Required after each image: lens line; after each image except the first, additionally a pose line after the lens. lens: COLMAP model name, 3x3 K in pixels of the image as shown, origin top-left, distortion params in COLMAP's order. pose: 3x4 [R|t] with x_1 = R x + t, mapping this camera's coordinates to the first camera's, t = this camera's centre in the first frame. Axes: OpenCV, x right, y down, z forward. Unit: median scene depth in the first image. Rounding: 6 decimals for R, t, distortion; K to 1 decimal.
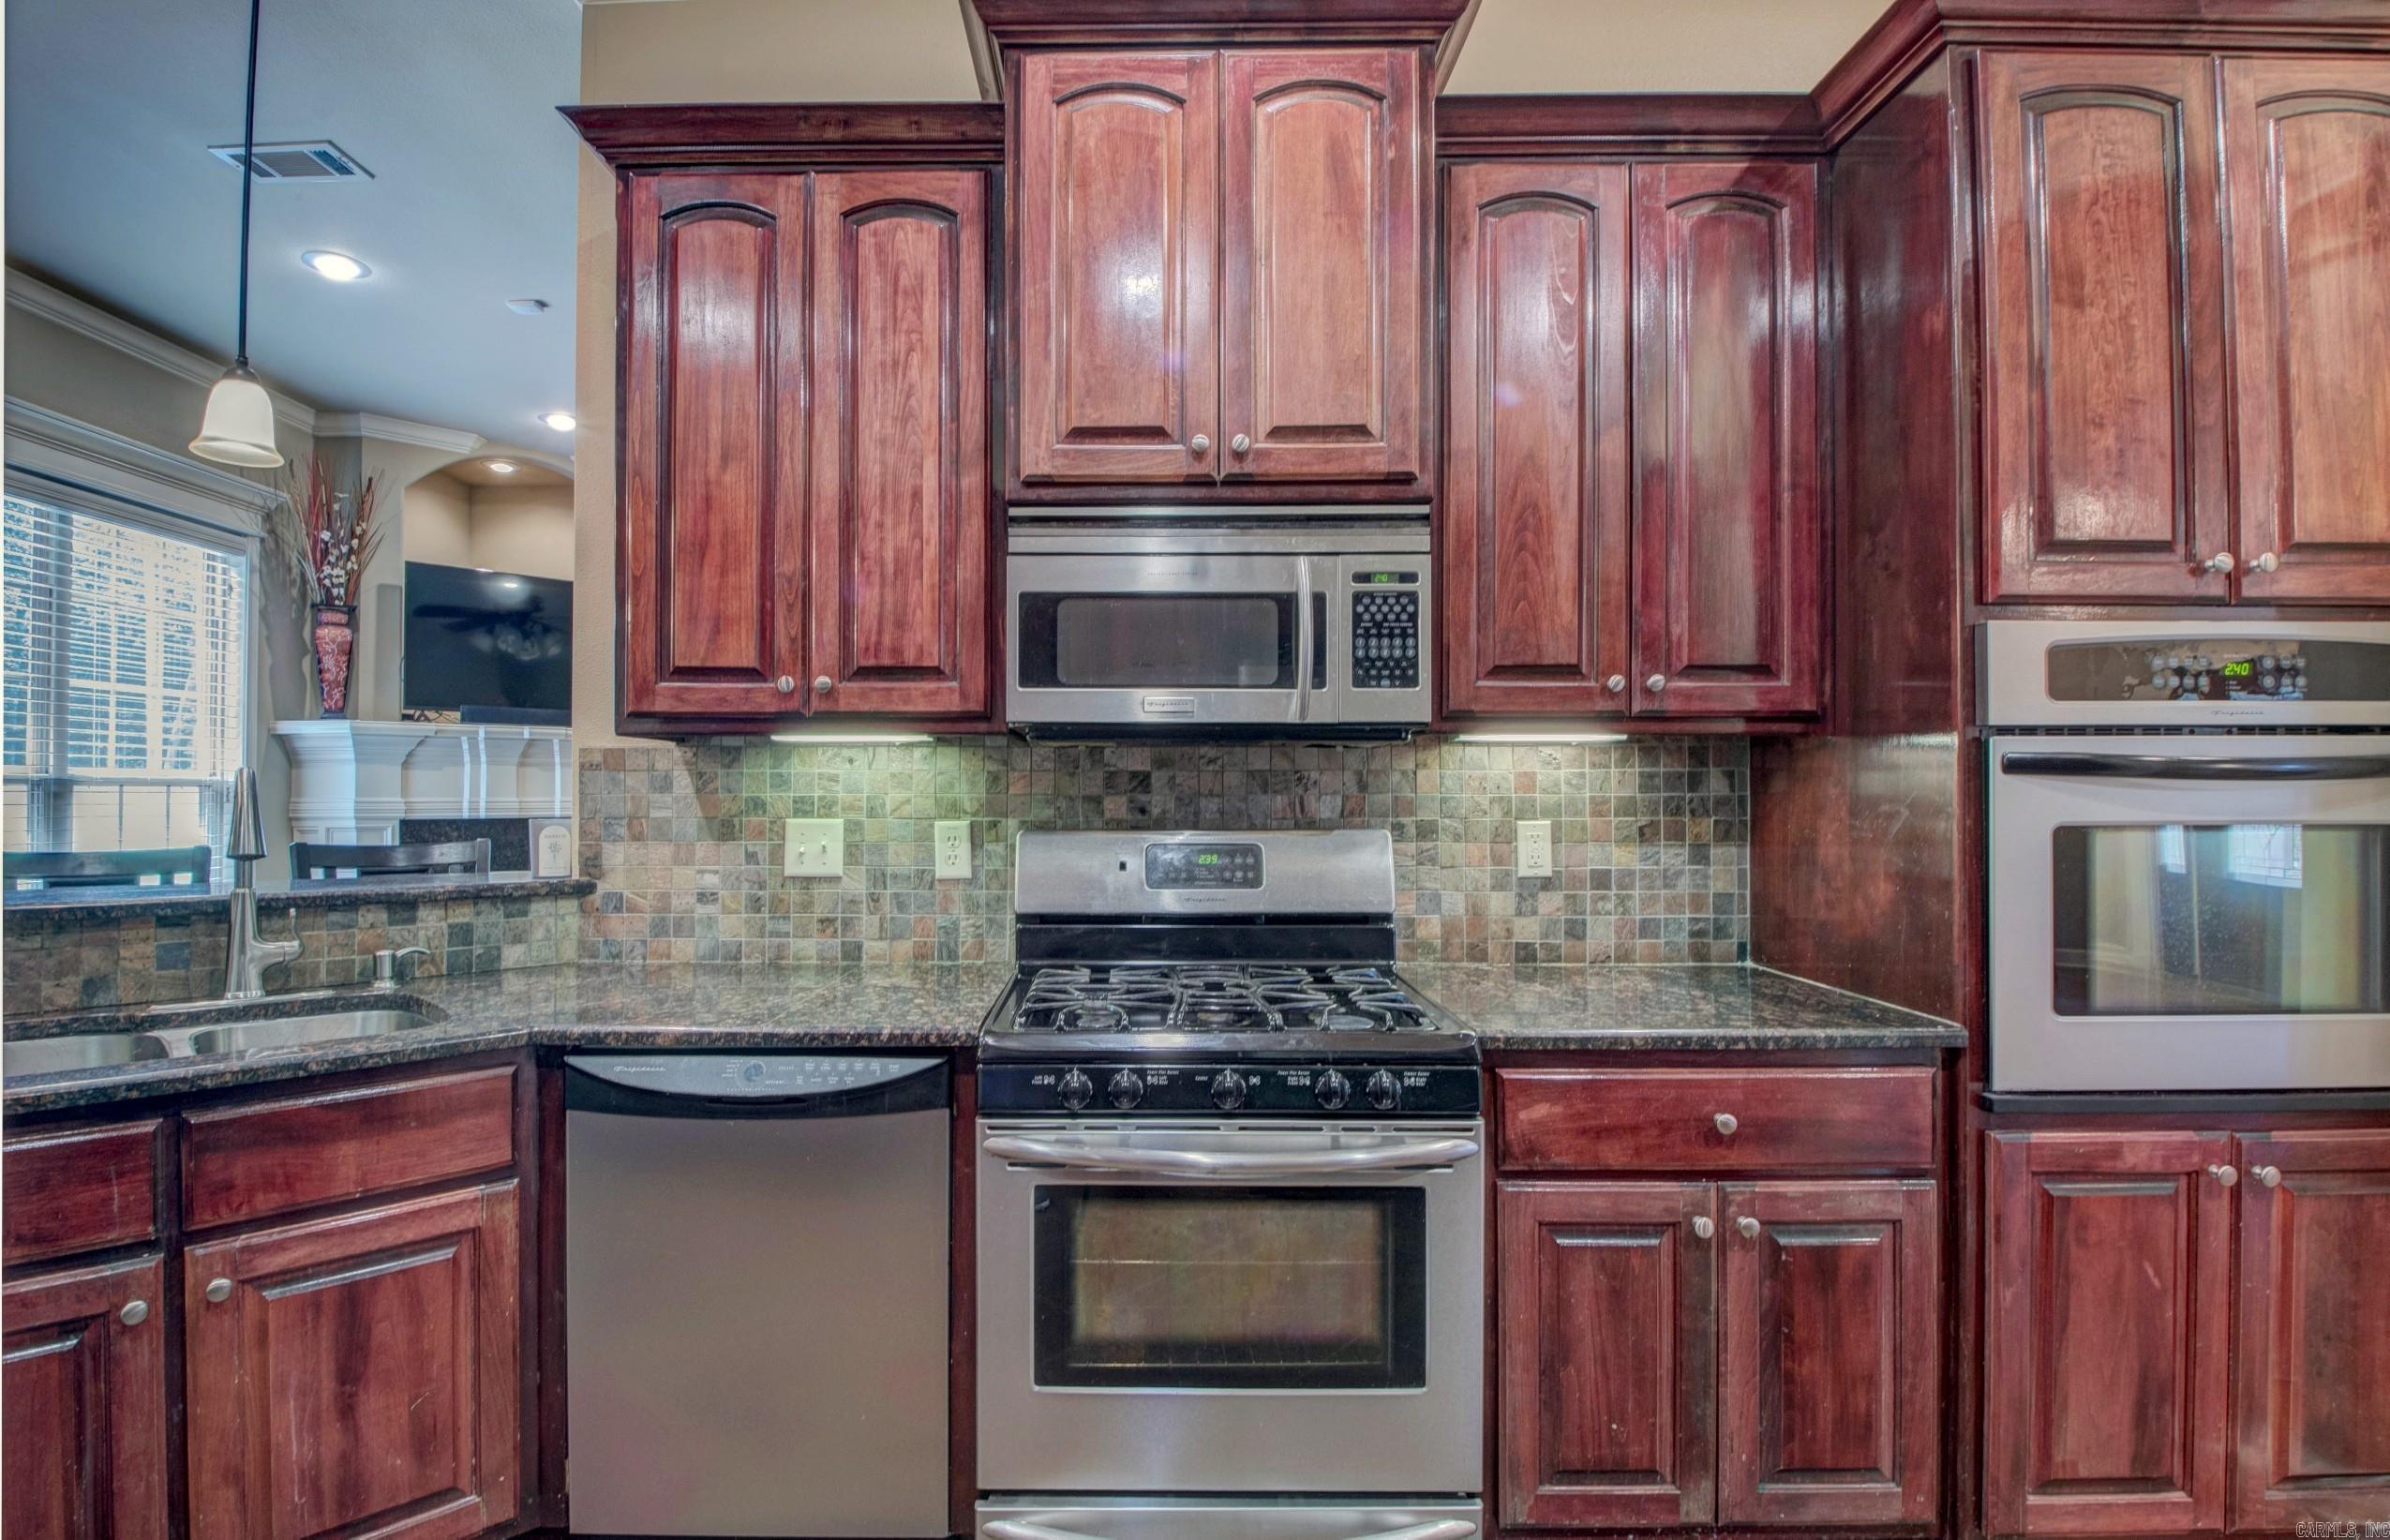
lens RADIAL K [[1169.9, 0, 1185.0], [0, 1169.9, 768.7], [0, 0, 1]] dist [0.003858, -0.020037]
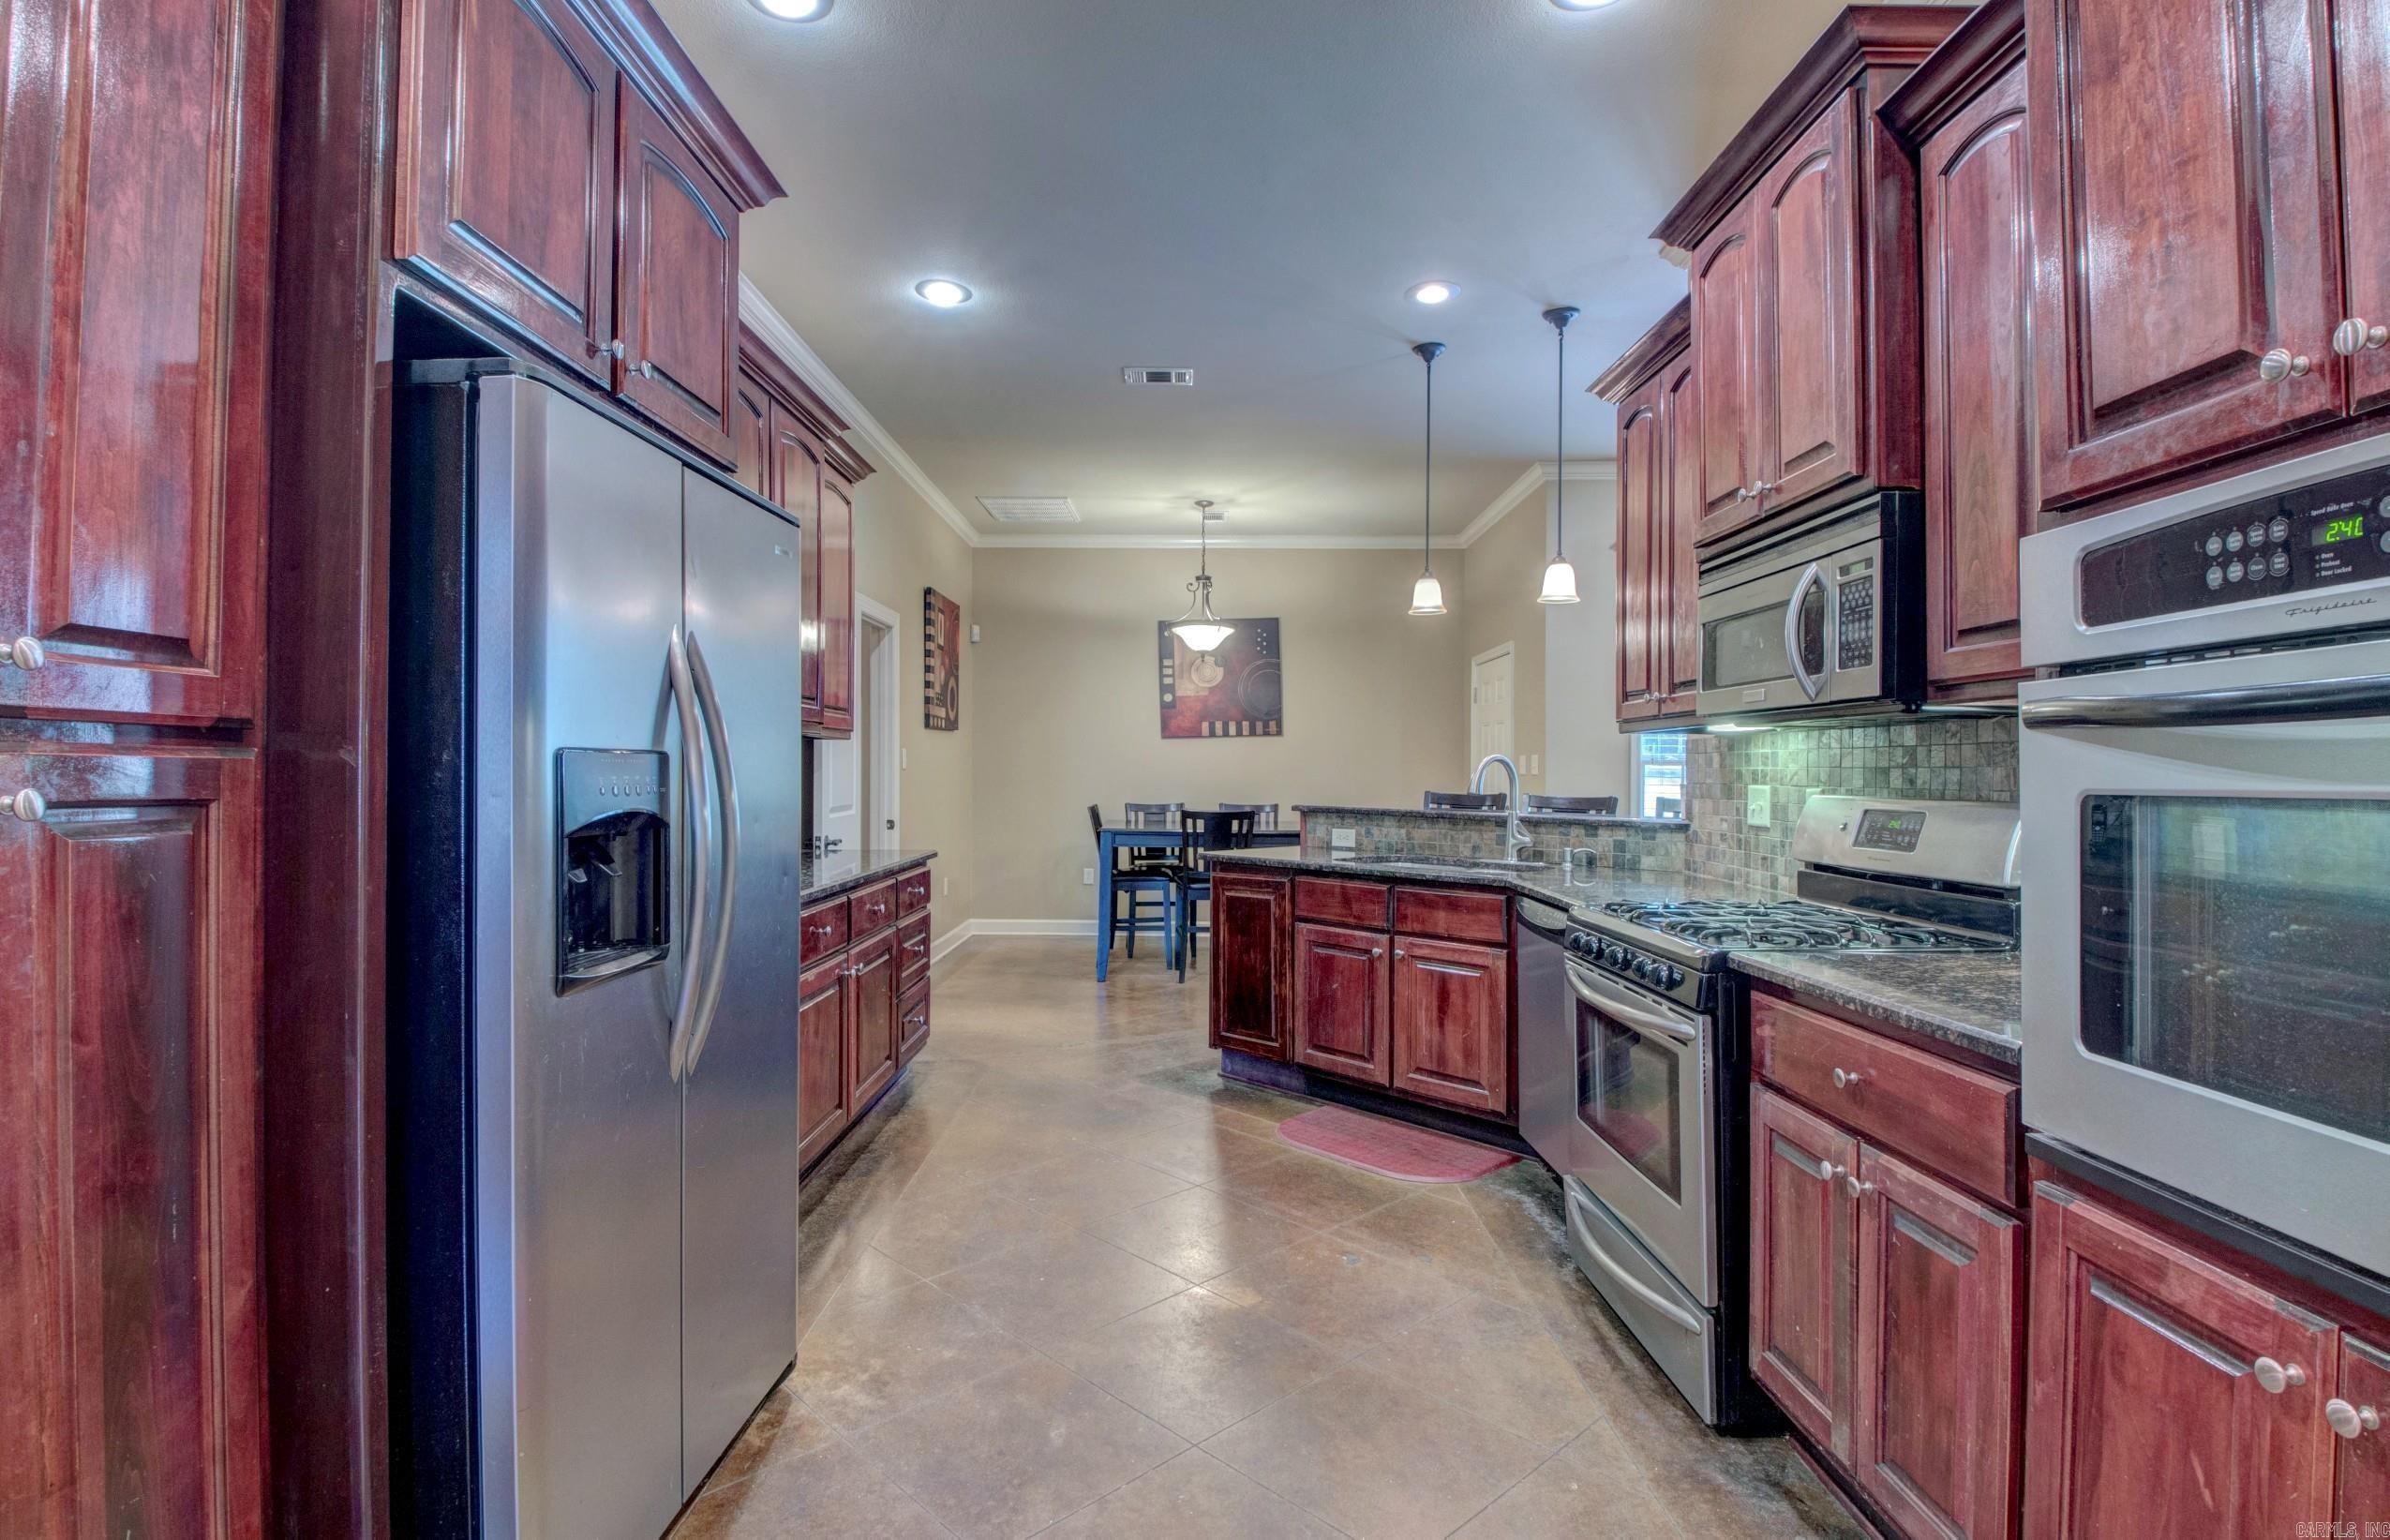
lens RADIAL K [[1169.9, 0, 1185.0], [0, 1169.9, 768.7], [0, 0, 1]] dist [0.003858, -0.020037]
pose [[-0.002848, -0.004301, -0.999987, 1.449637], [0.013013, 0.999906, -0.004337, 0.026990], [0.999911, -0.013025, -0.002792, 0.415036]]
